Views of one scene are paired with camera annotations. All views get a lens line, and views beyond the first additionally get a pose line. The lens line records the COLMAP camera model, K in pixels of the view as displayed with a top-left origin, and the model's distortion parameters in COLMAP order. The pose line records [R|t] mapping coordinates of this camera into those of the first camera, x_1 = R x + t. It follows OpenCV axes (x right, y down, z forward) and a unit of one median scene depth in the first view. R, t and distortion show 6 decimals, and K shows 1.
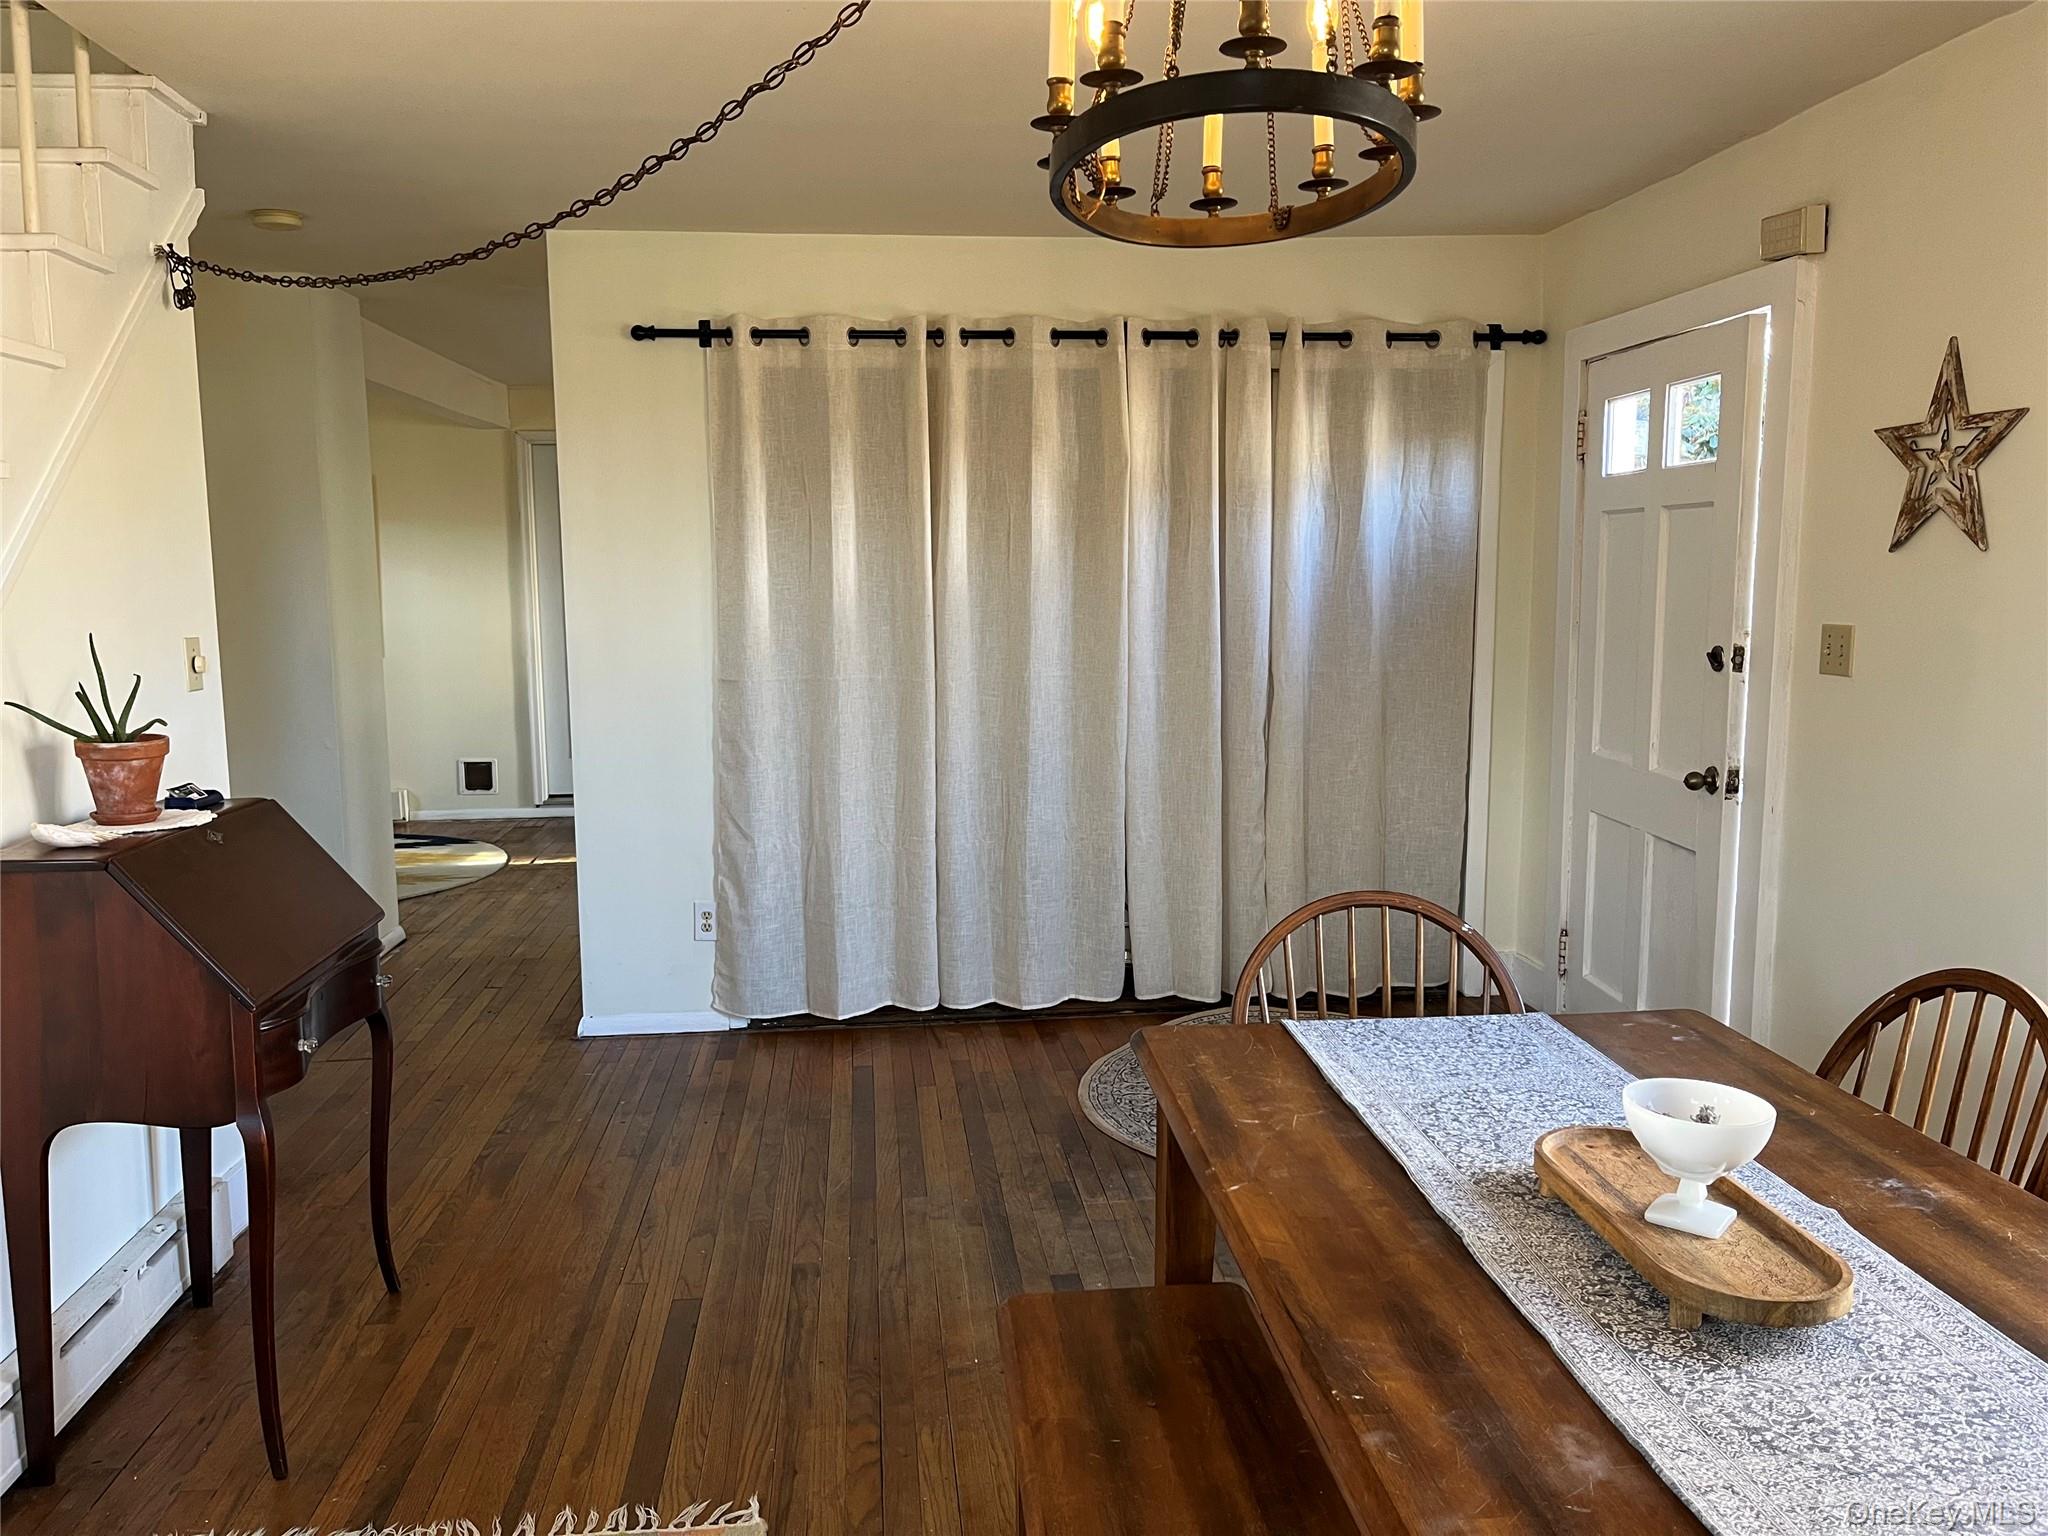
lens RADIAL K [[1528.7, 0, 1026.9], [0, 1528.7, 786.6], [0, 0, 1]] dist [0.059052, -0.086977]
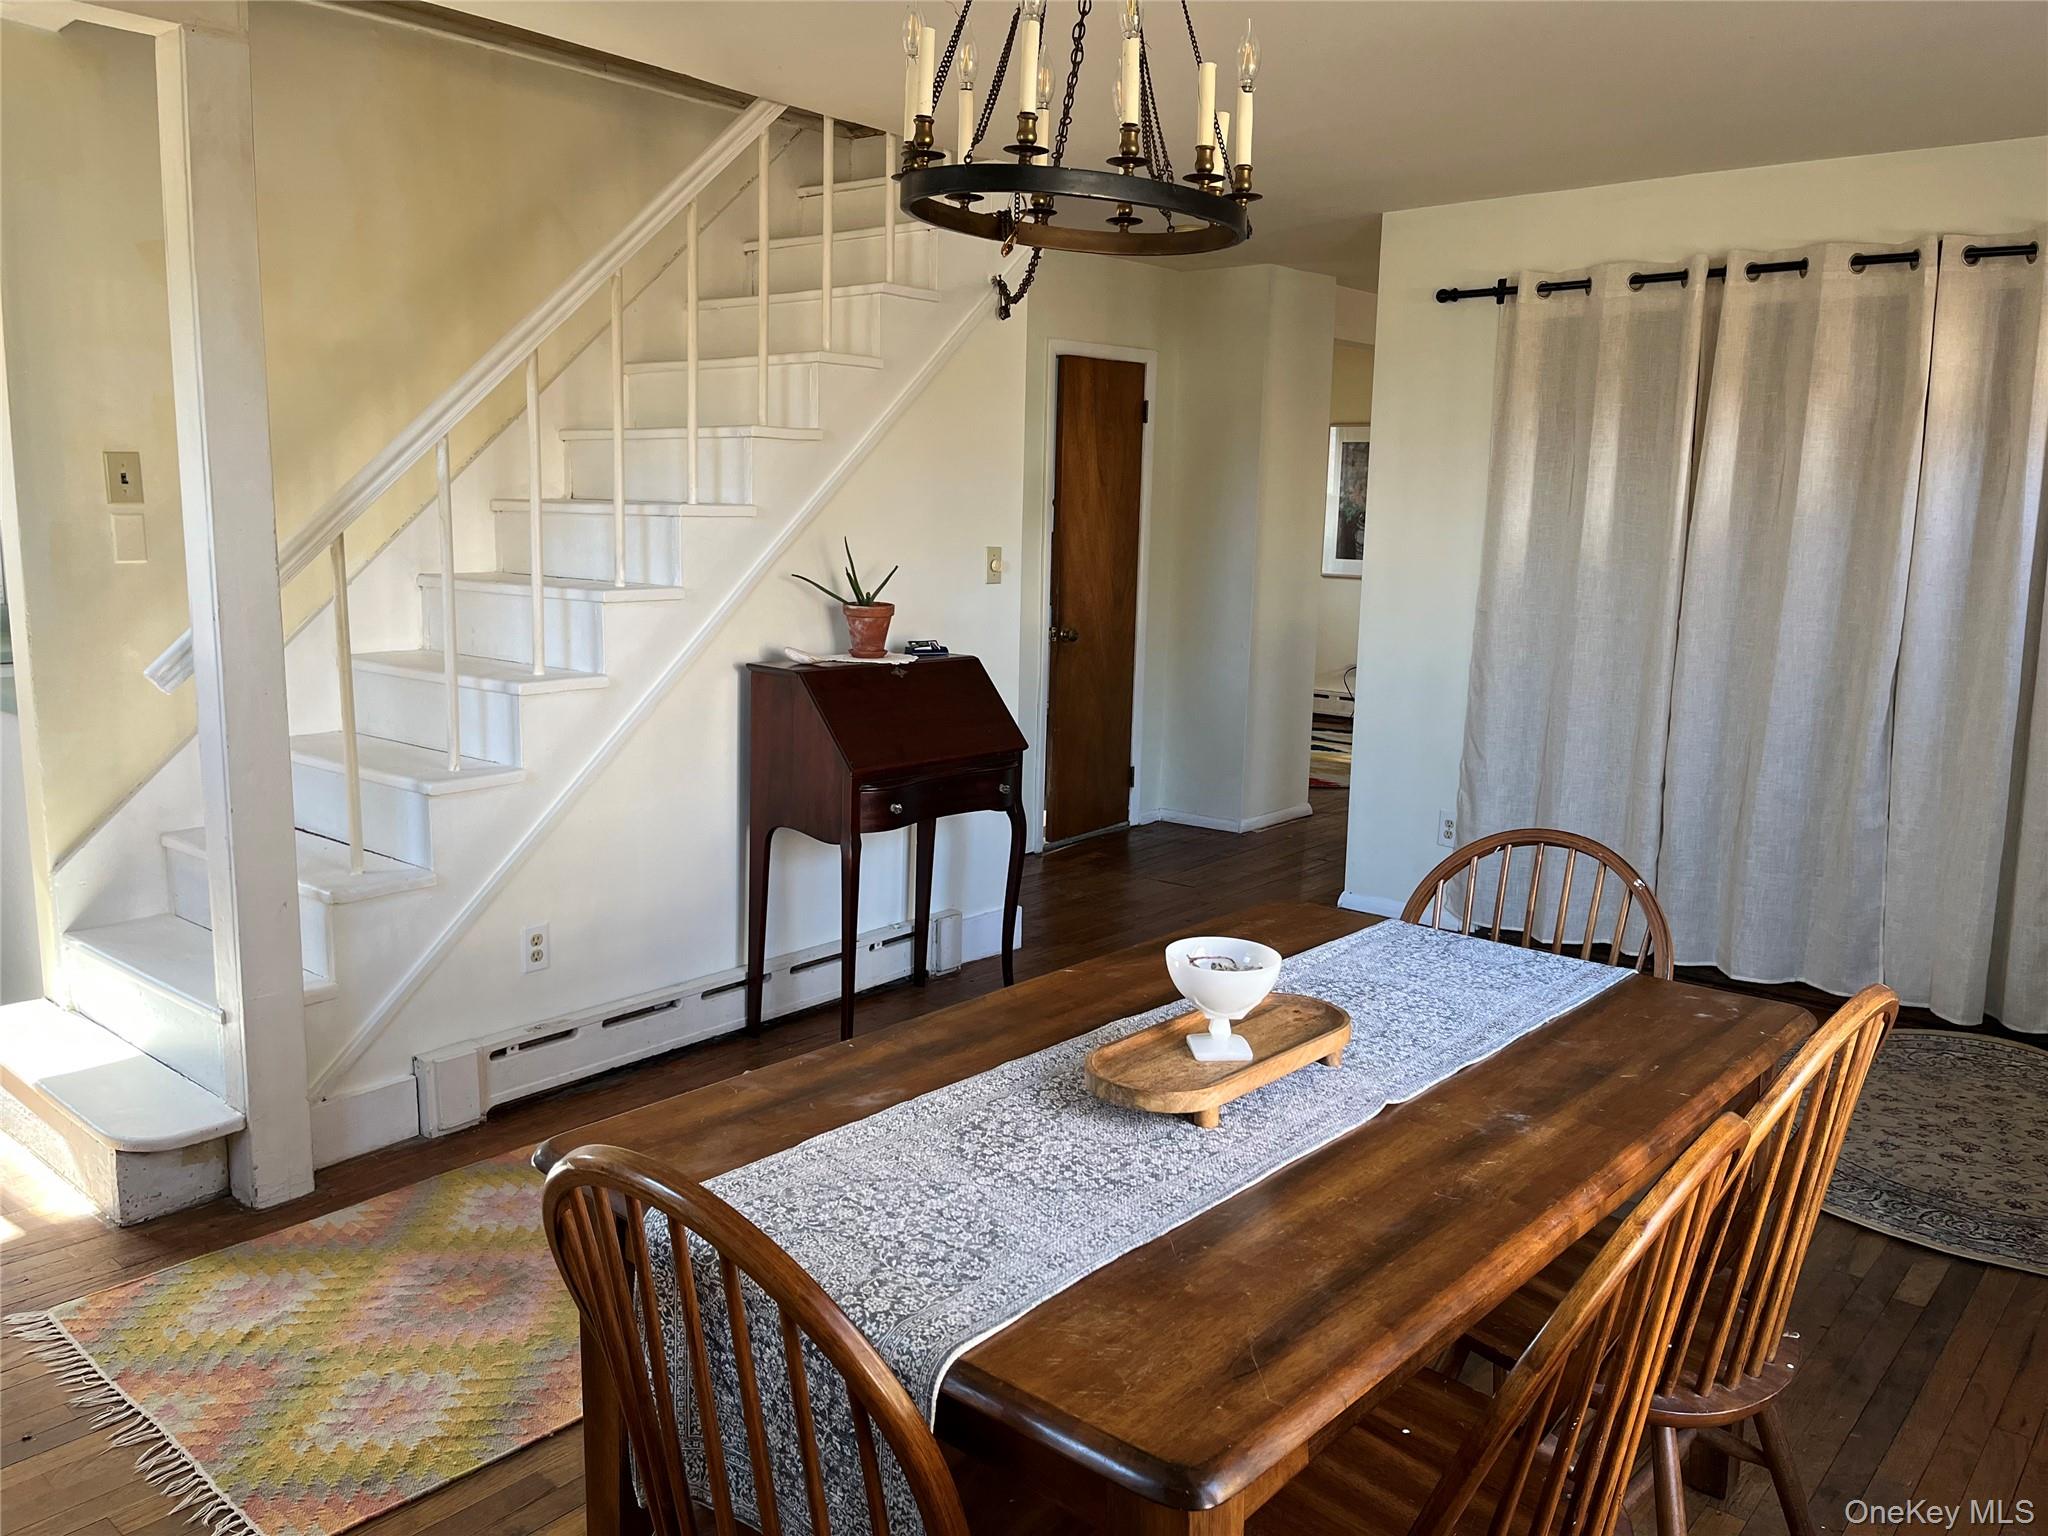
lens RADIAL K [[1520.0, 0, 1024.0], [0, 1520.0, 768.0], [0, 0, 1]] dist [0.049265, -0.073282]
pose [[0.689238, 0.144883, -0.709901, 0.375254], [-0.125201, 0.988880, 0.080263, -0.005742], [0.713635, 0.033560, 0.699713, 0.013513]]
